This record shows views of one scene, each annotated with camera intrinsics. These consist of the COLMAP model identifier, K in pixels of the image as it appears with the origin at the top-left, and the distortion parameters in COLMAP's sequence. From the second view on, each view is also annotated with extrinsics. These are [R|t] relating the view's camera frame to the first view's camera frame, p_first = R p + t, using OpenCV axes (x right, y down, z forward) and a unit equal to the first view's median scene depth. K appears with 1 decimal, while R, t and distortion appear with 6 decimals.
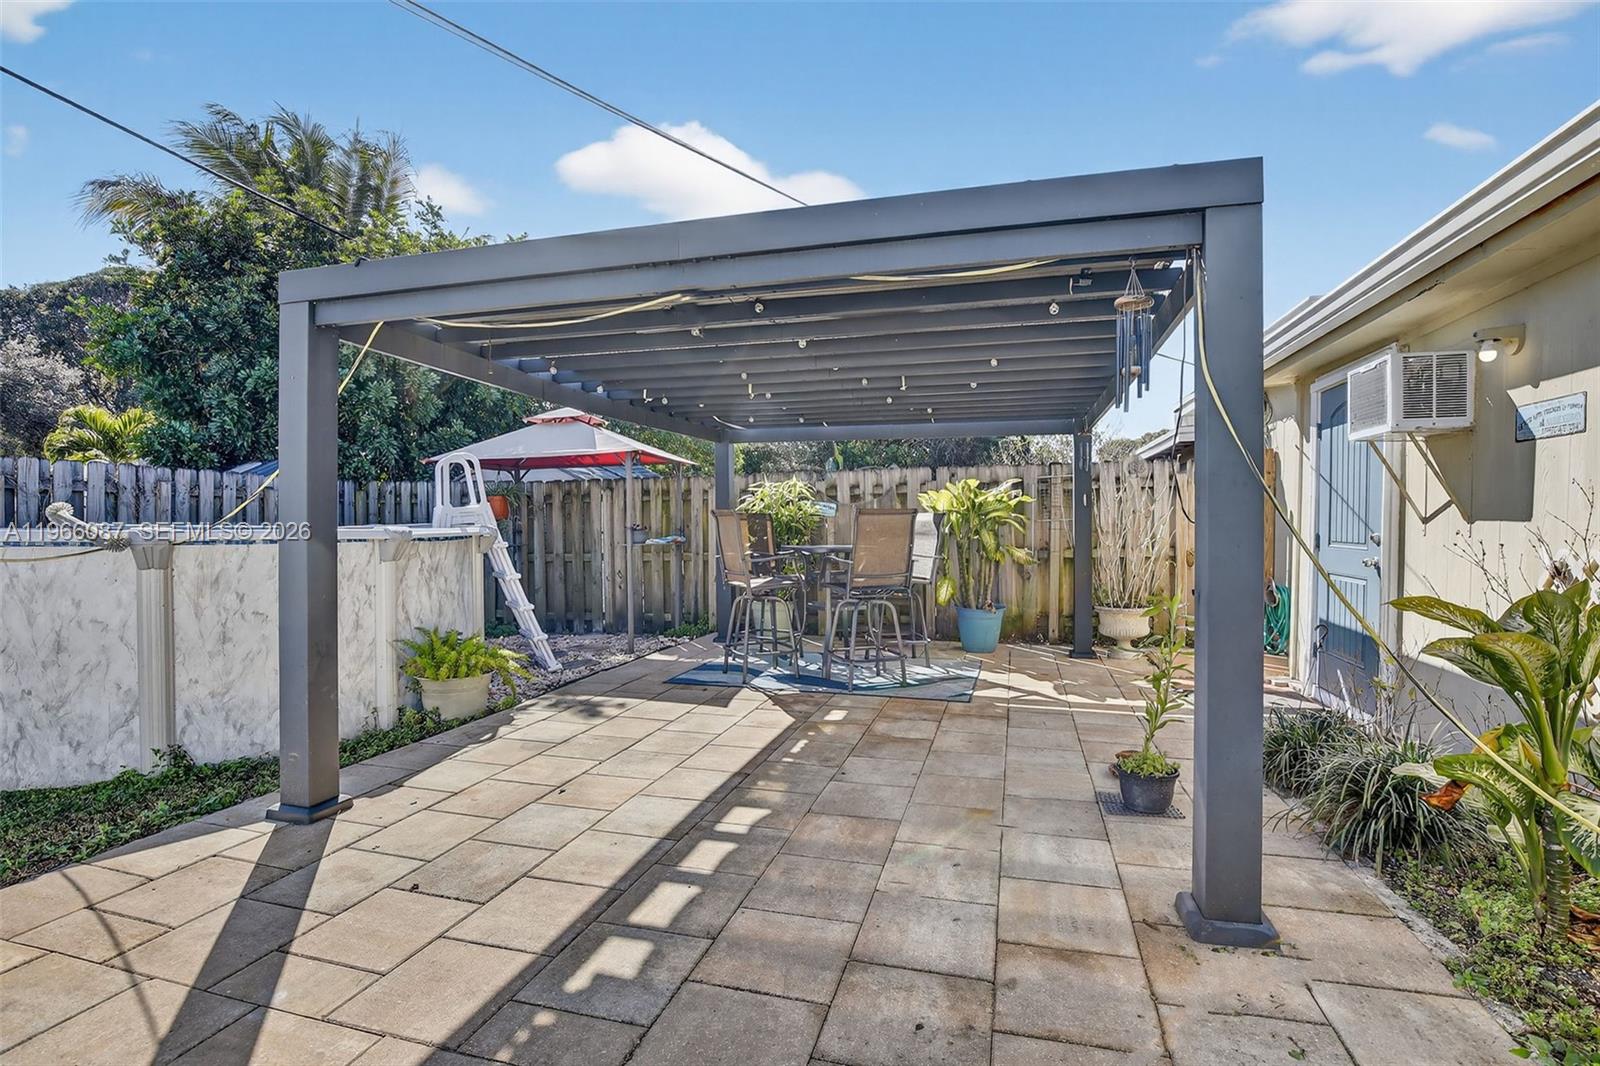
lens RADIAL K [[749.0, 0, 802.1], [0, 749.0, 528.6], [0, 0, 1]] dist [-0.017195, 0.000170]
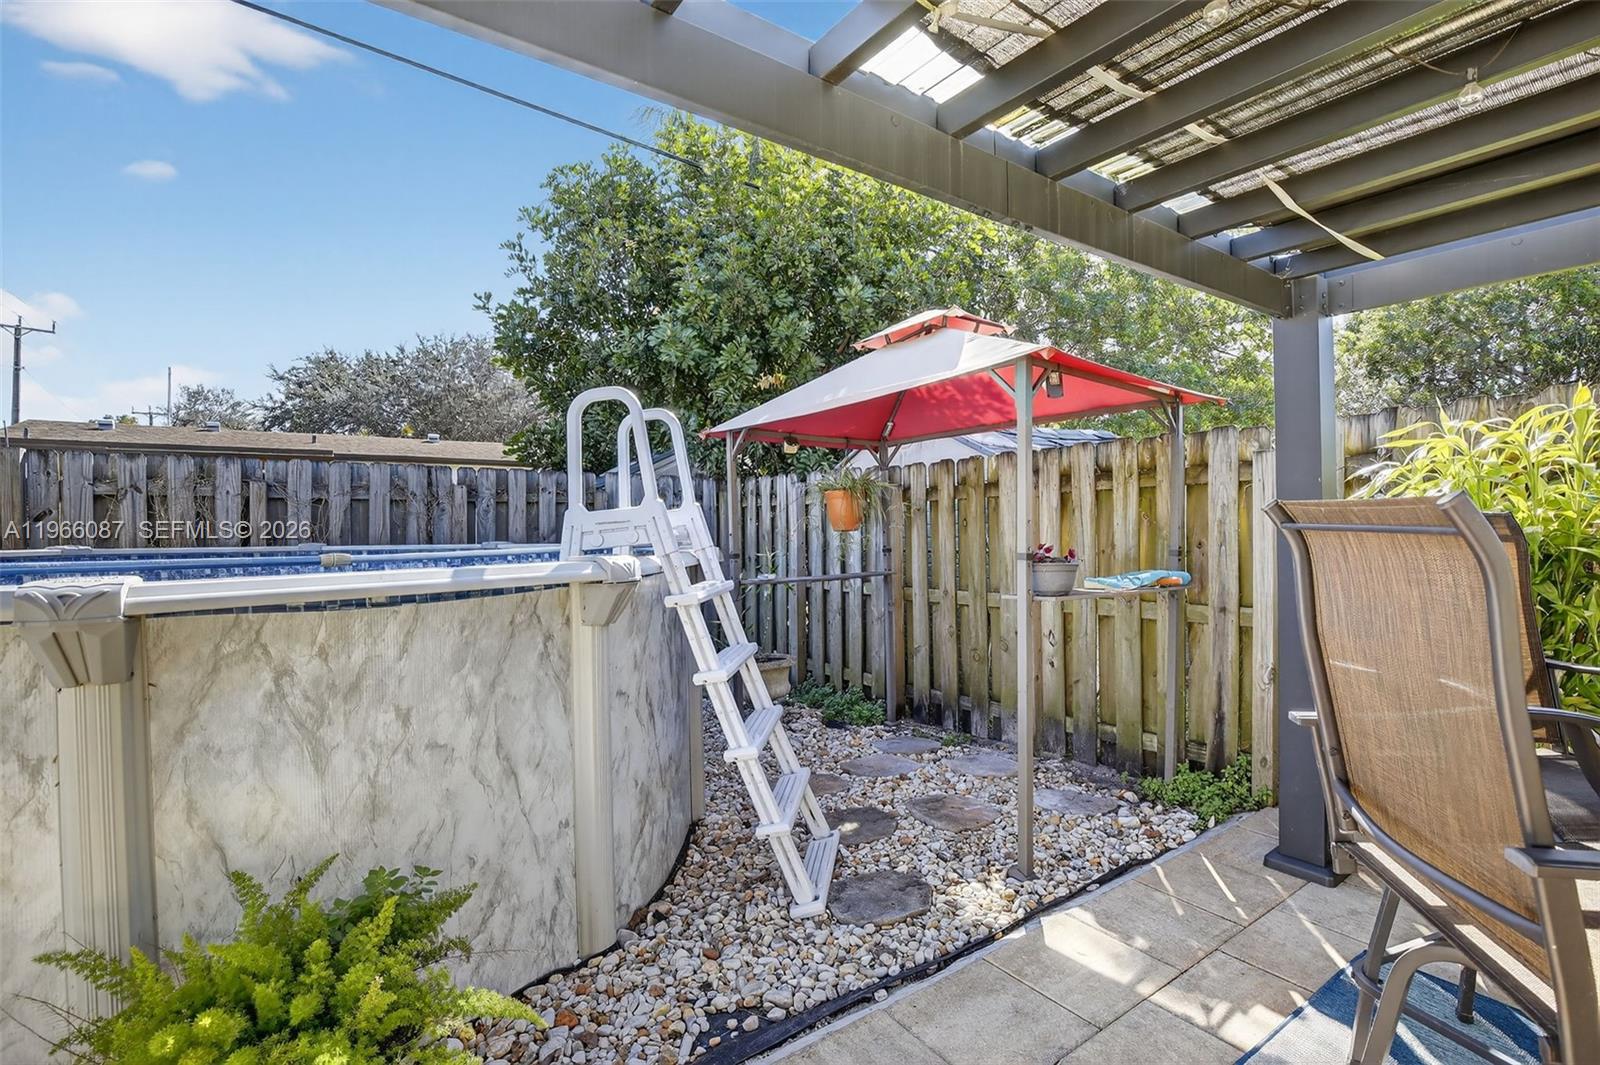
lens RADIAL K [[724.6, 0, 814.3], [0, 724.6, 532.9], [0, 0, 1]] dist [-0.026377, 0.000742]
pose [[0.783785, 0.001237, -0.621031, -0.081214], [0.001082, 0.999994, 0.003358, -0.014473], [0.621031, -0.003304, 0.783779, 0.635003]]
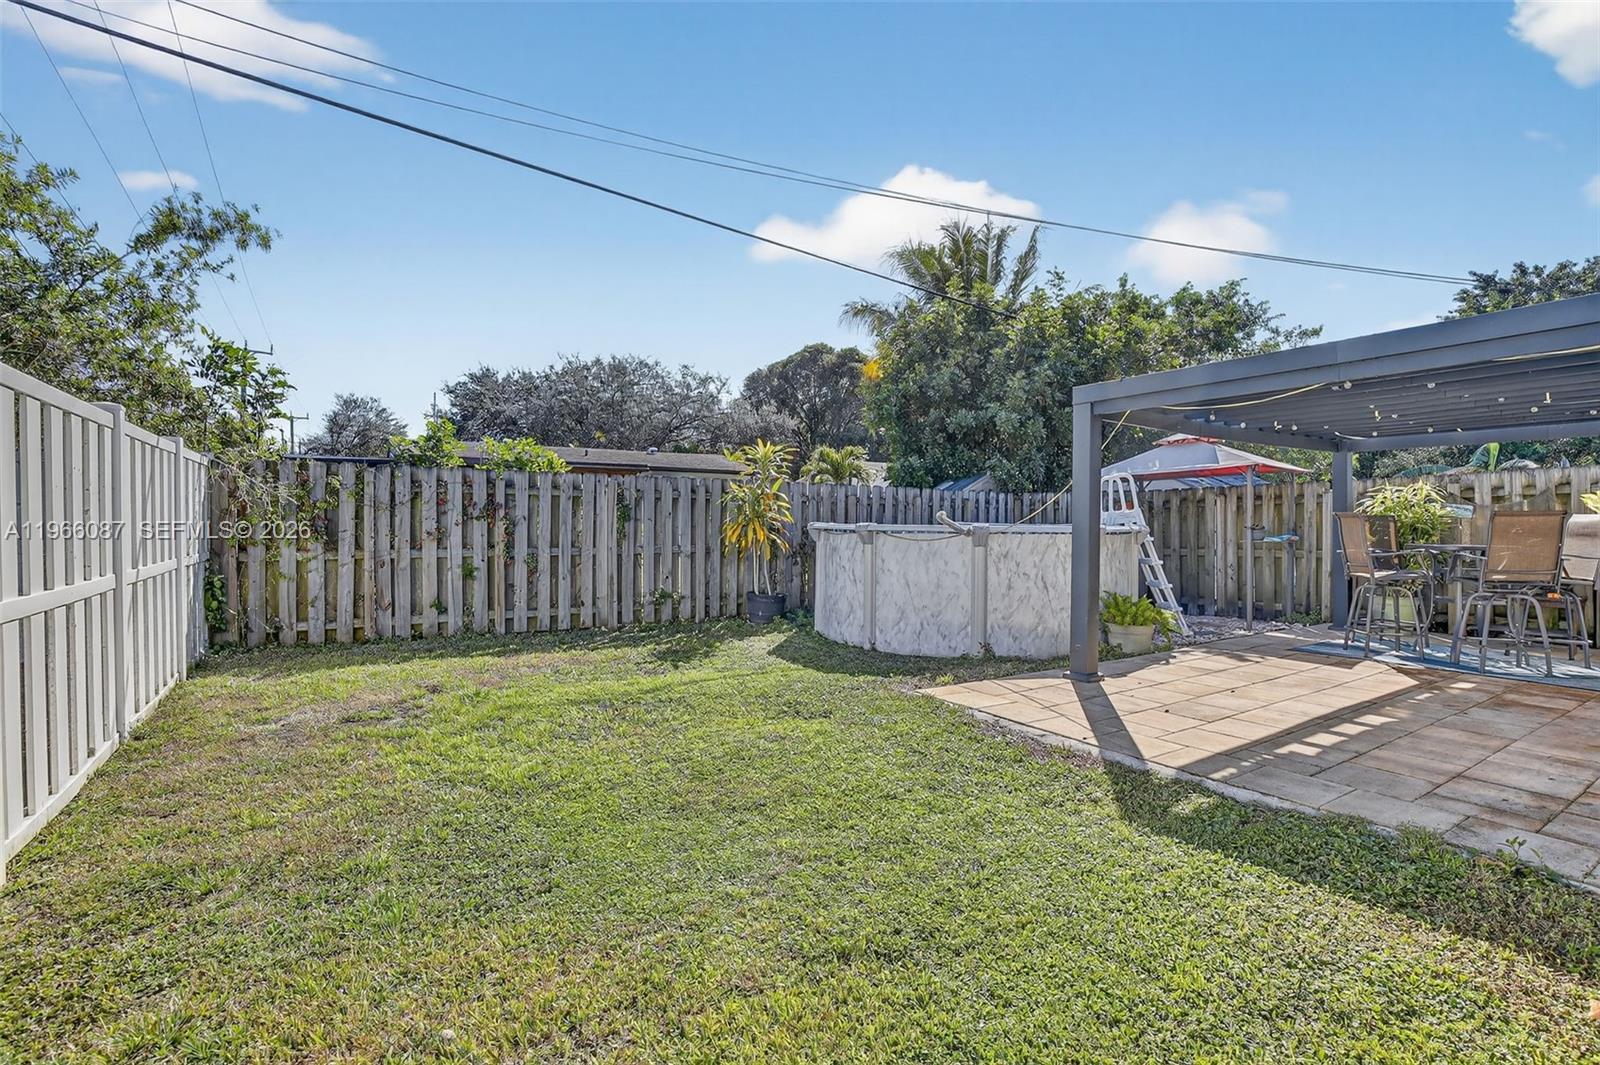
lens RADIAL K [[724.6, 0, 814.3], [0, 724.6, 532.9], [0, 0, 1]] dist [-0.026377, 0.000742]
pose [[0.755194, 0.010875, -0.655412, 0.000807], [-0.008902, 0.999940, 0.006334, 0.006661], [0.655441, 0.001052, 0.755245, -0.348861]]
